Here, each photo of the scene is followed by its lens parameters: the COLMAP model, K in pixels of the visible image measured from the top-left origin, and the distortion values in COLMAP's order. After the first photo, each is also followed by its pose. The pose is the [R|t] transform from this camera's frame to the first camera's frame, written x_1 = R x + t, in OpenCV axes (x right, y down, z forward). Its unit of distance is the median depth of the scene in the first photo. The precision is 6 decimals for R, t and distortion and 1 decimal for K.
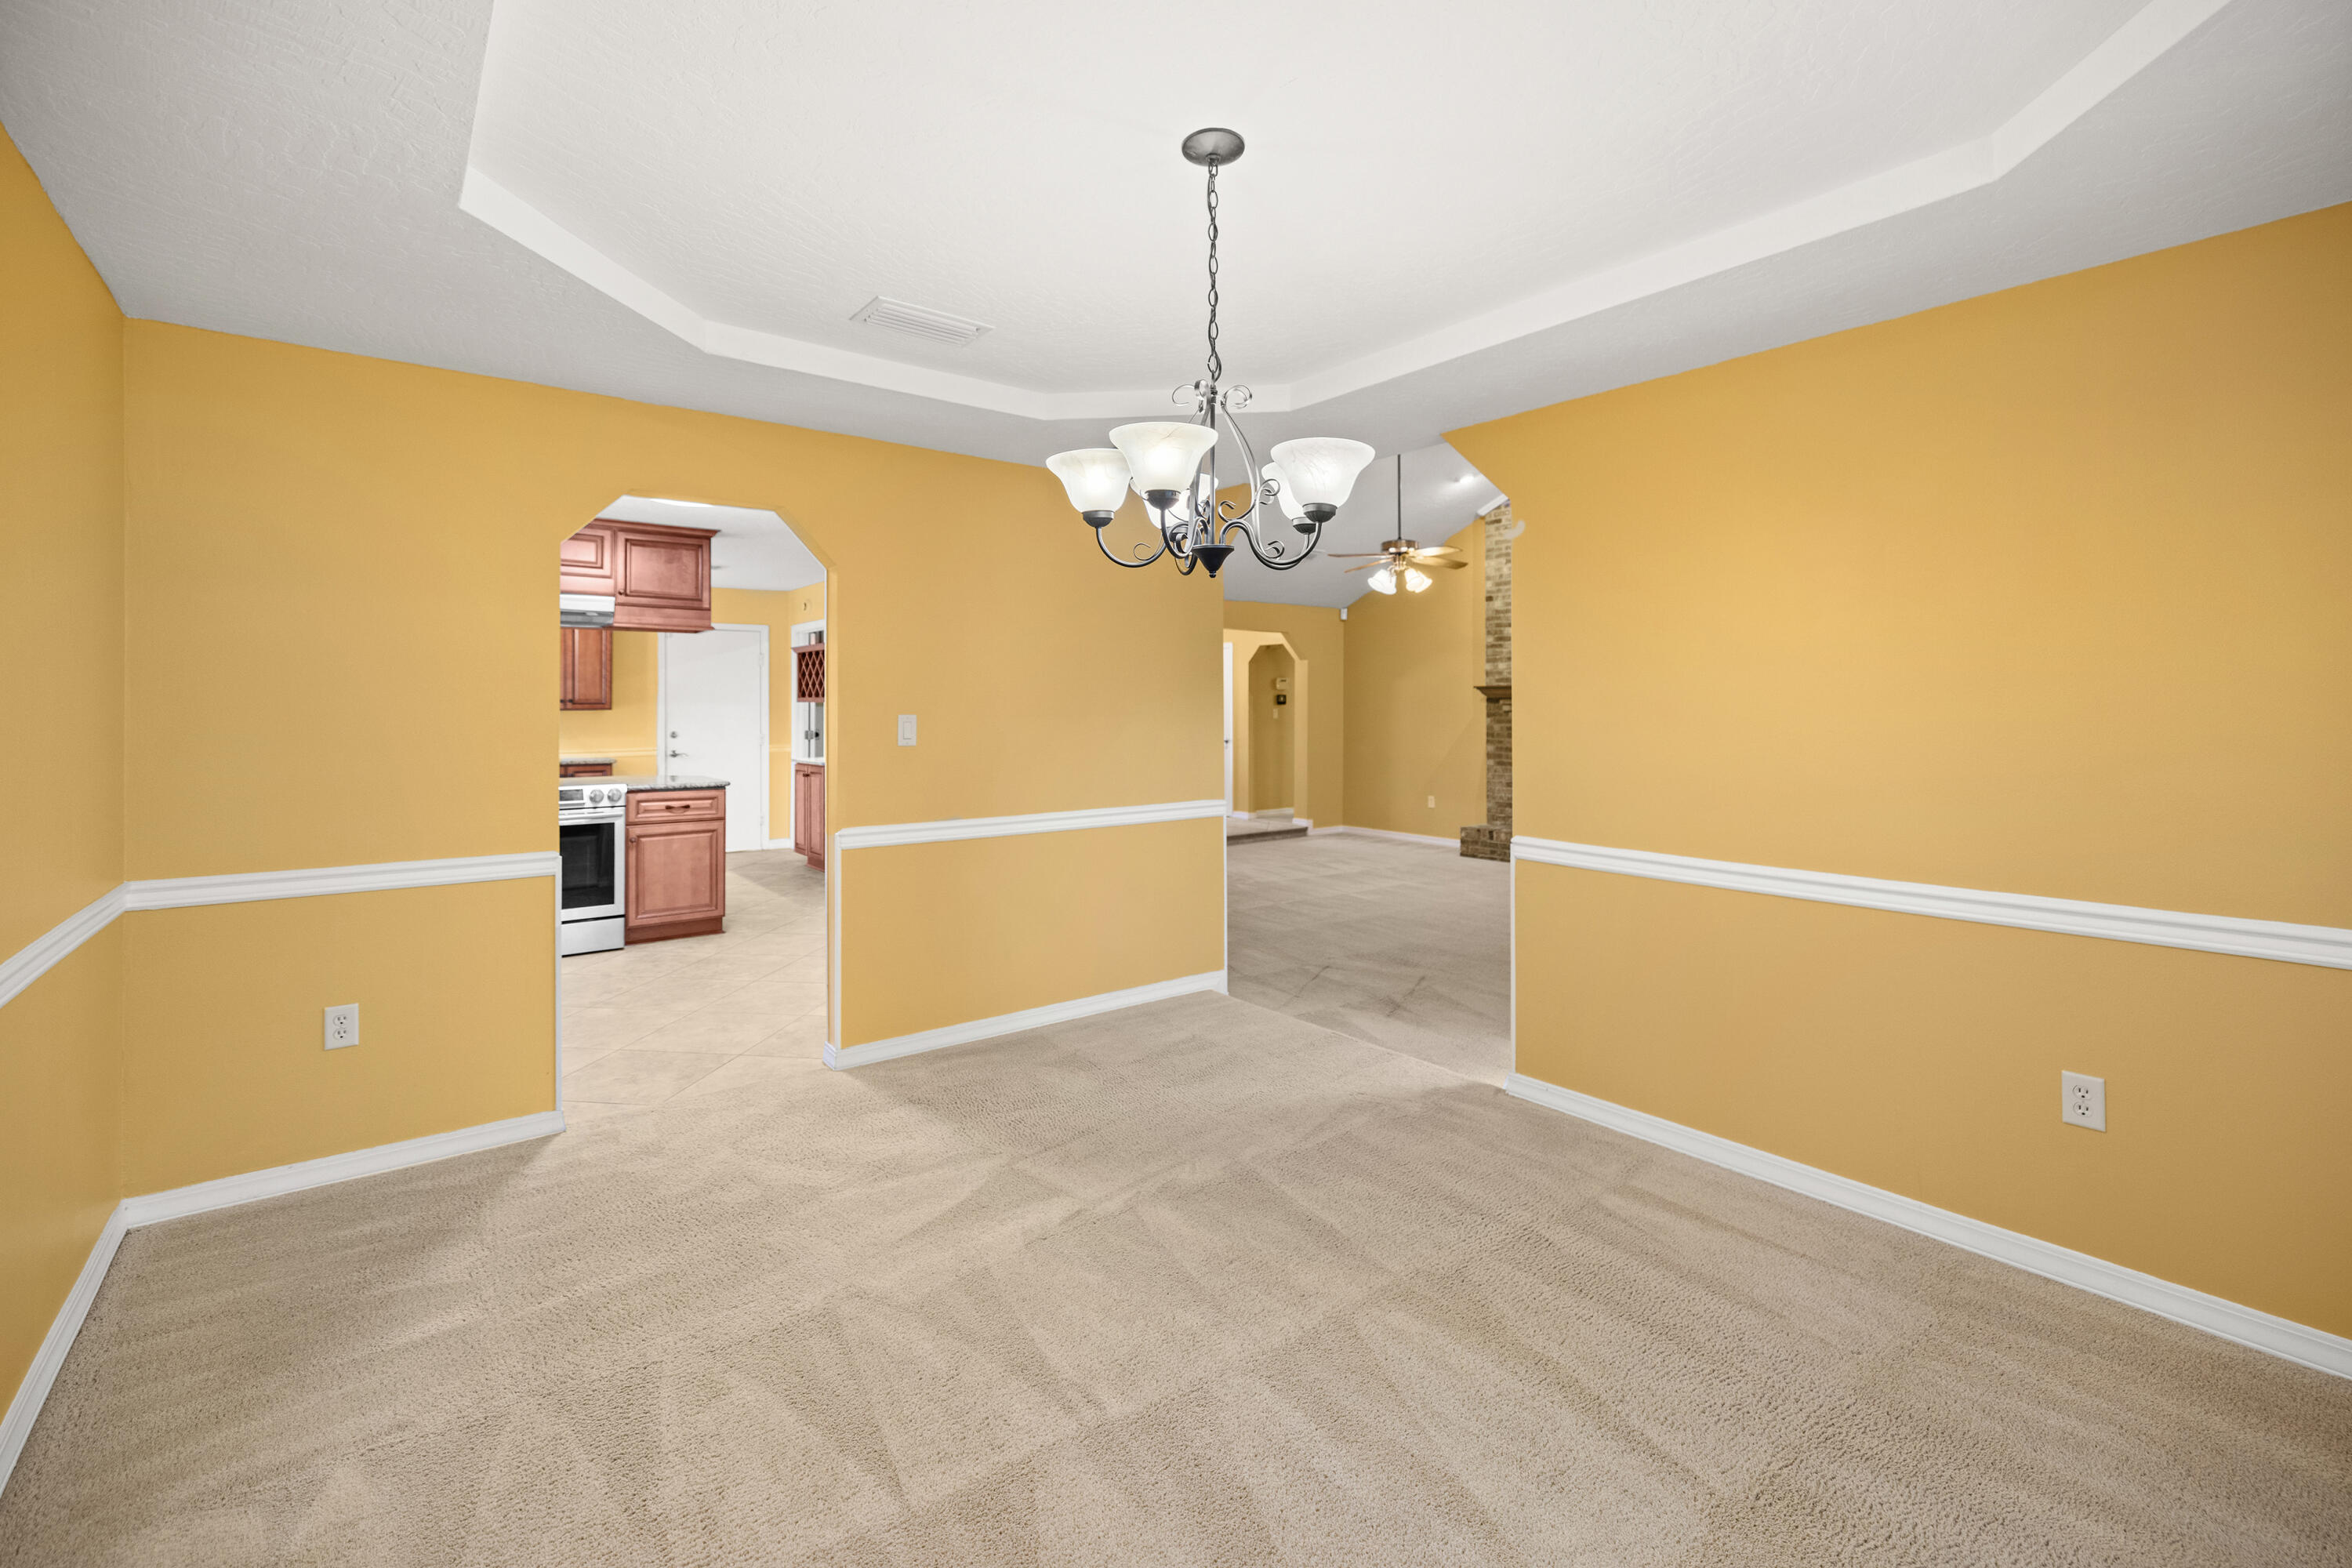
lens RADIAL K [[998.5, 0, 1155.9], [0, 998.5, 698.3], [0, 0, 1]] dist [-0.000134, -0.000740]
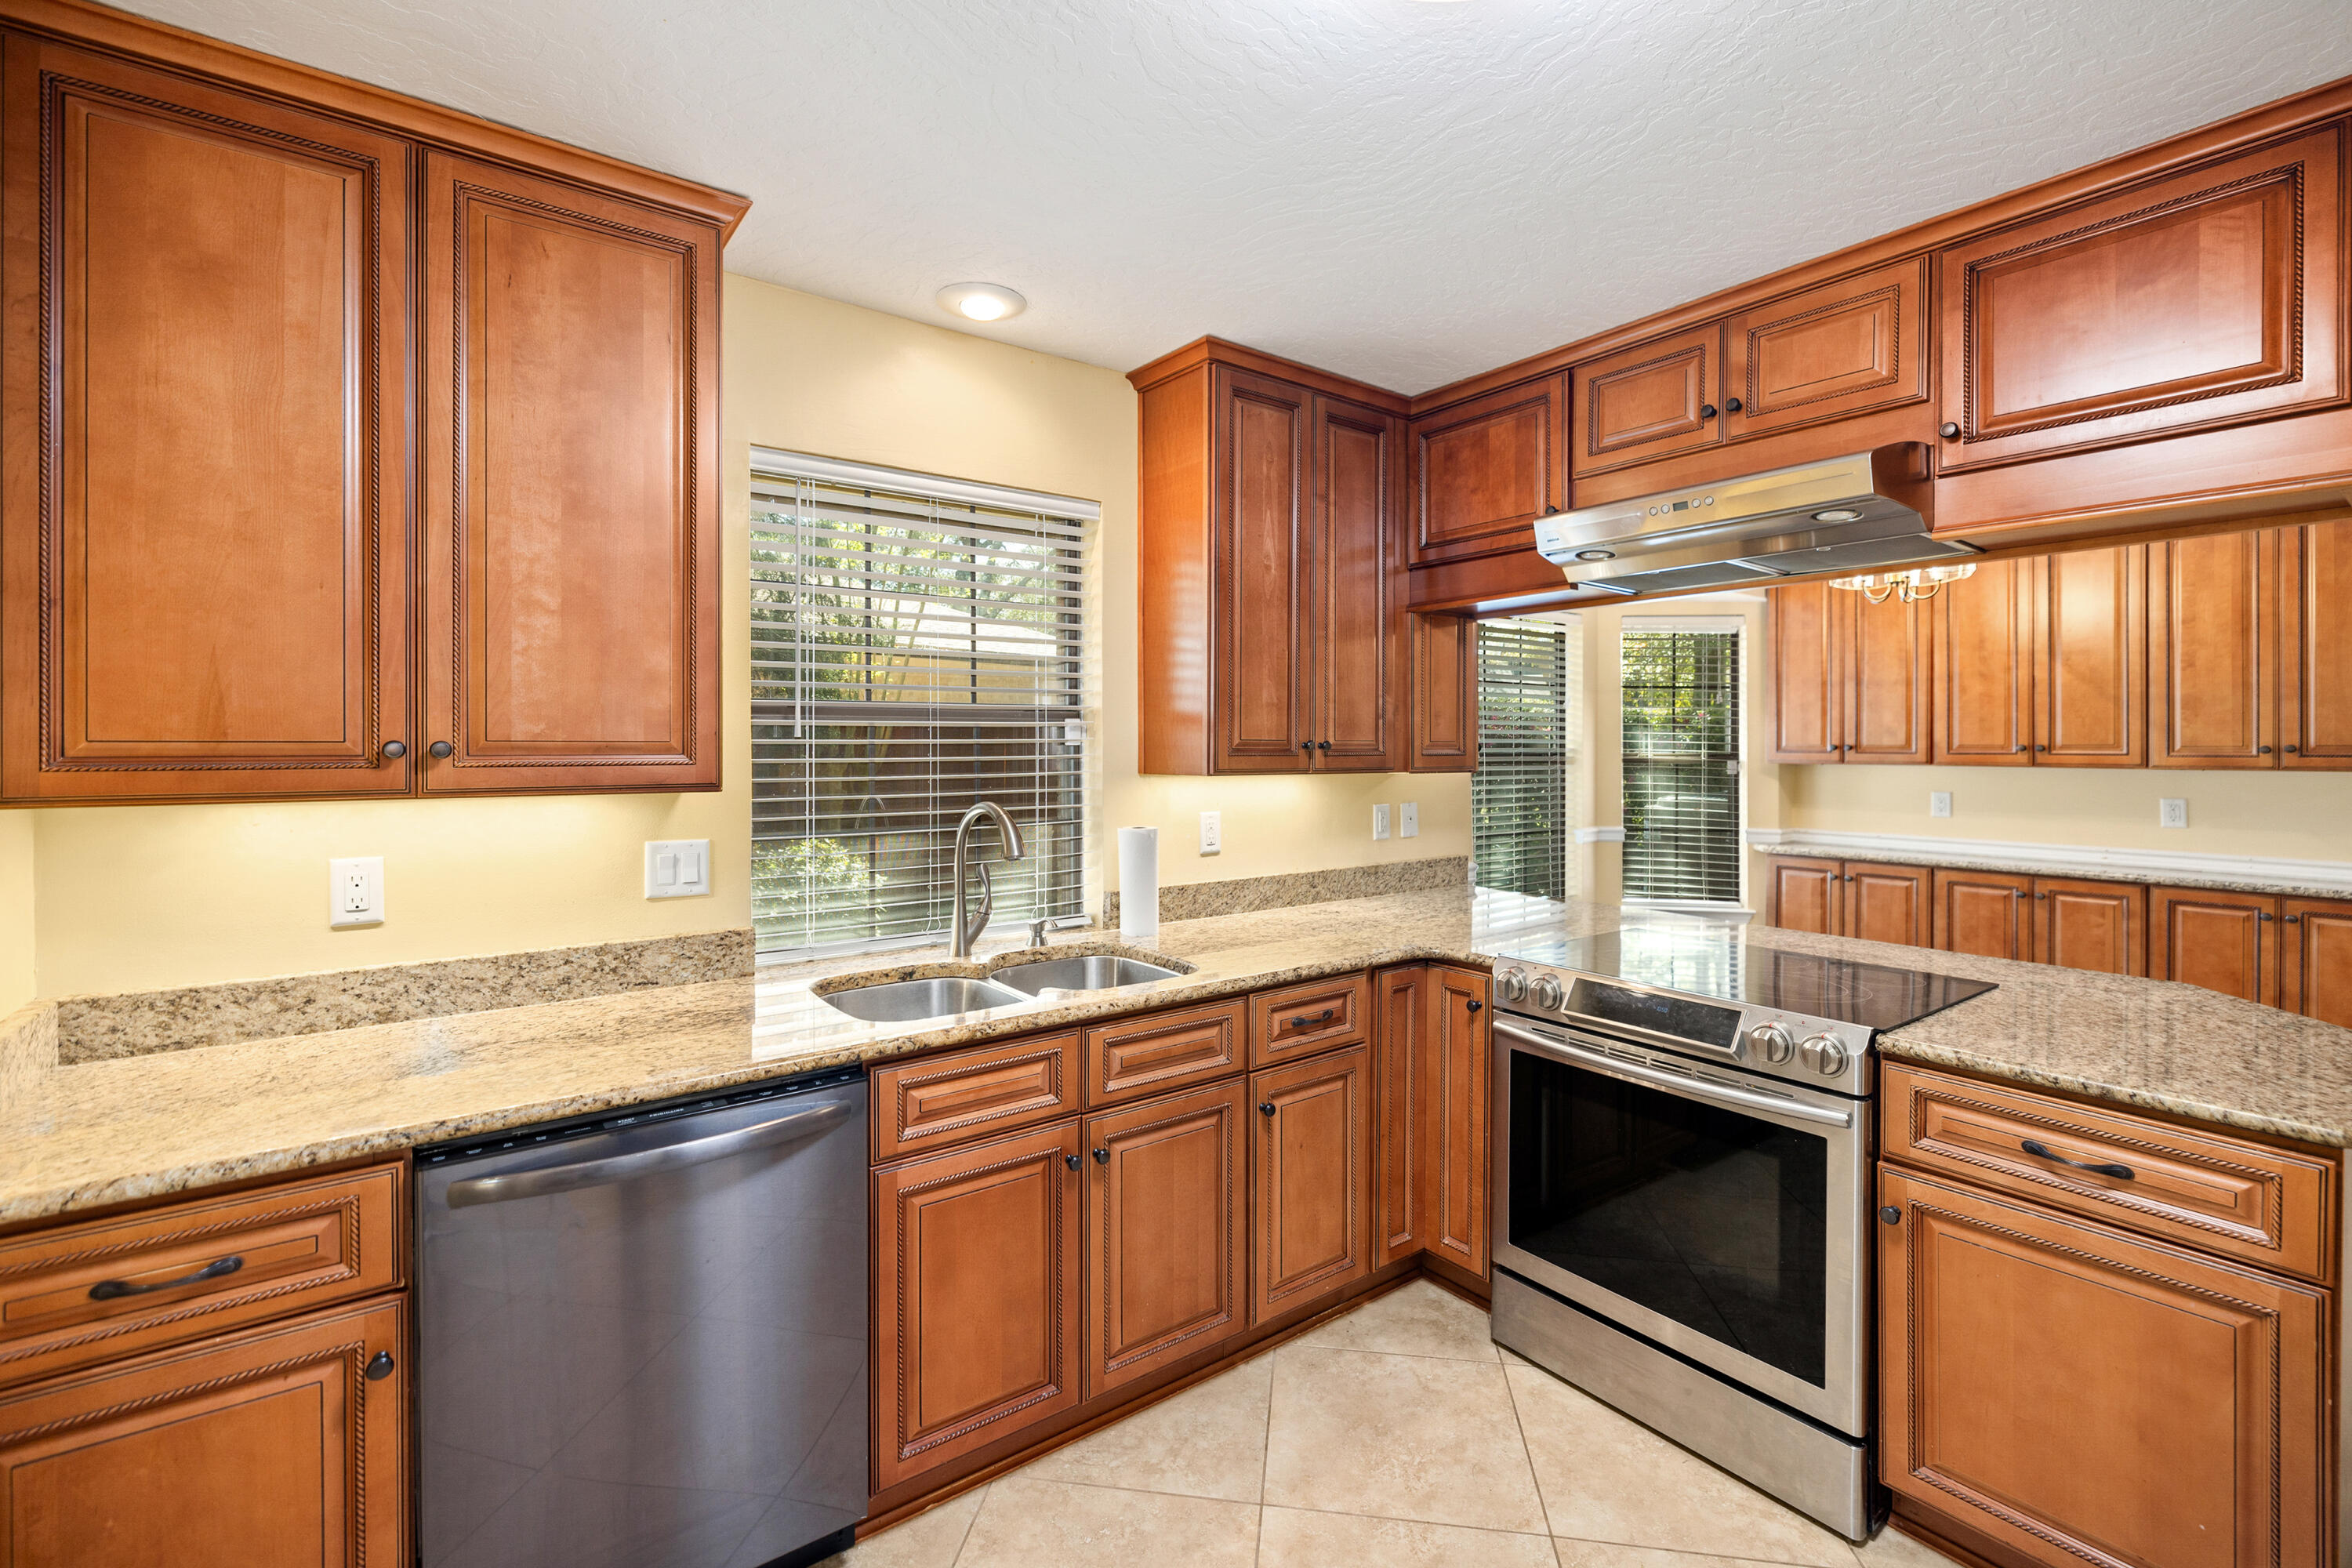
lens RADIAL K [[998.5, 0, 1169.8], [0, 998.5, 743.4], [0, 0, 1]] dist [-0.000134, -0.000740]
pose [[-0.022807, 0.002339, -0.999737, -0.198837], [0.007539, 0.999969, 0.002167, -0.006914], [0.999711, -0.007488, -0.022824, 0.747574]]
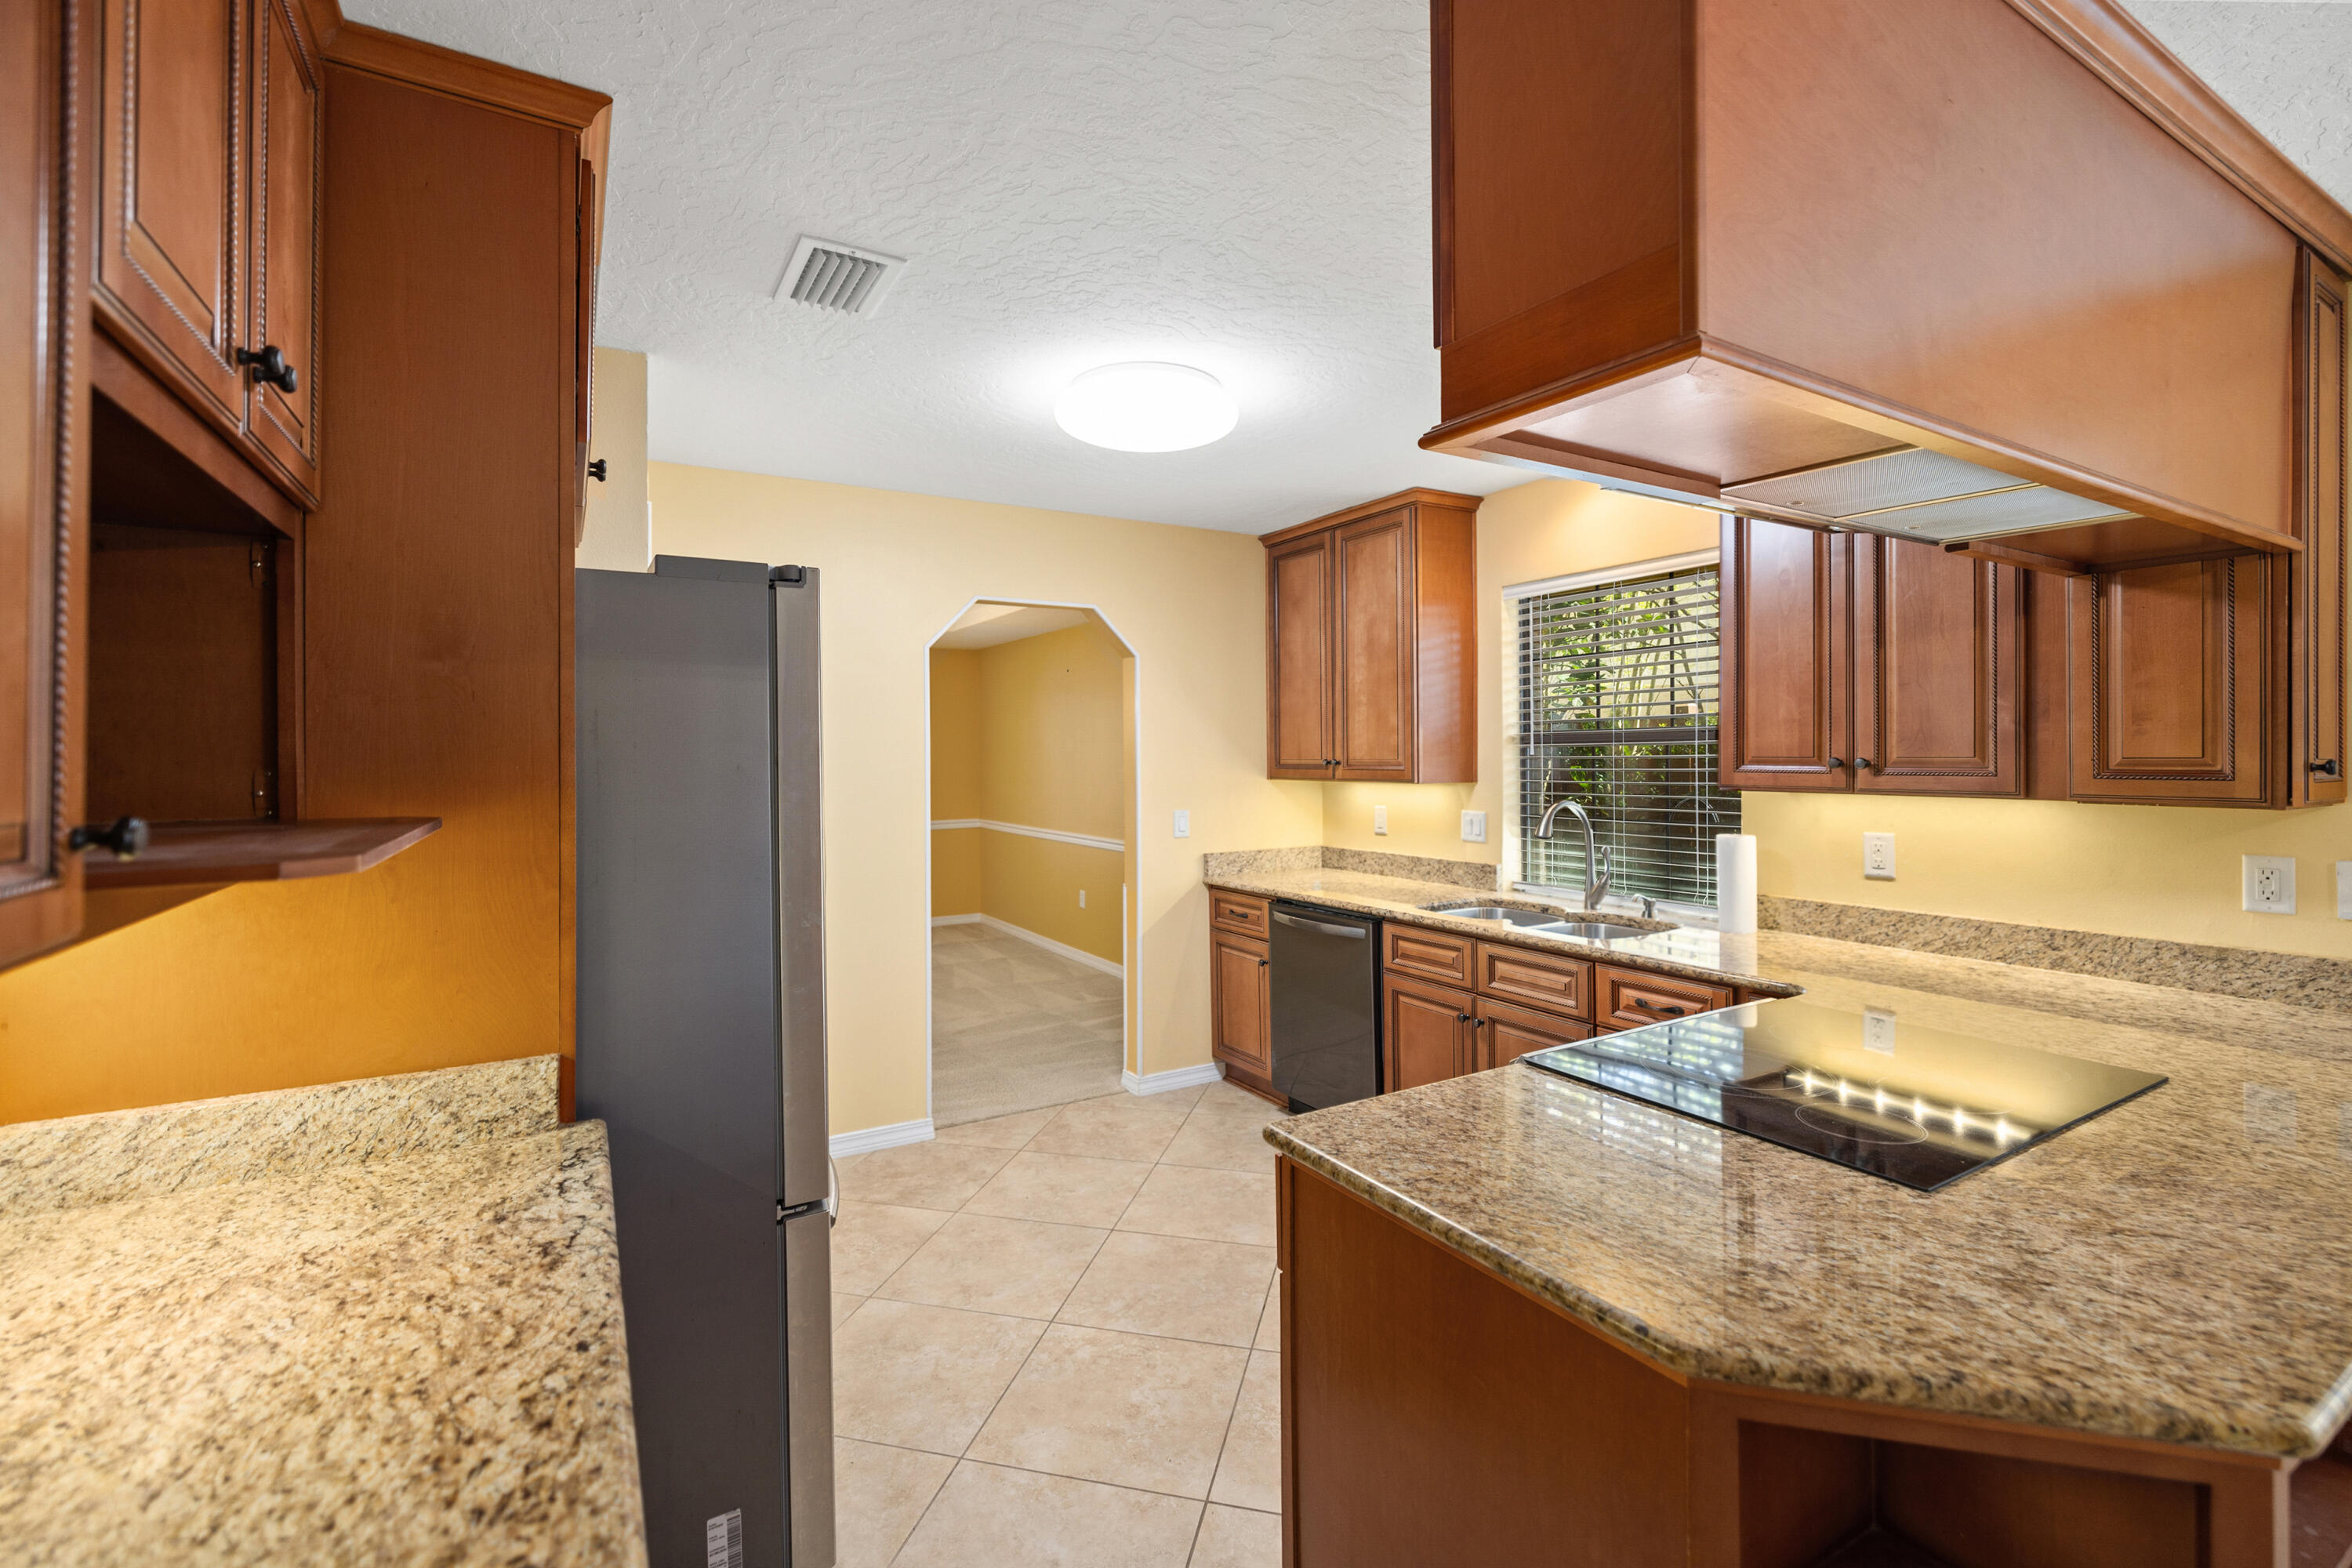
lens RADIAL K [[998.5, 0, 1162.0], [0, 998.5, 748.9], [0, 0, 1]] dist [-0.000134, -0.000740]
pose [[-0.993139, 0.007912, 0.116669, -0.440133], [0.005938, 0.999833, -0.017261, -0.003259], [-0.116787, -0.016450, -0.993021, 1.277362]]
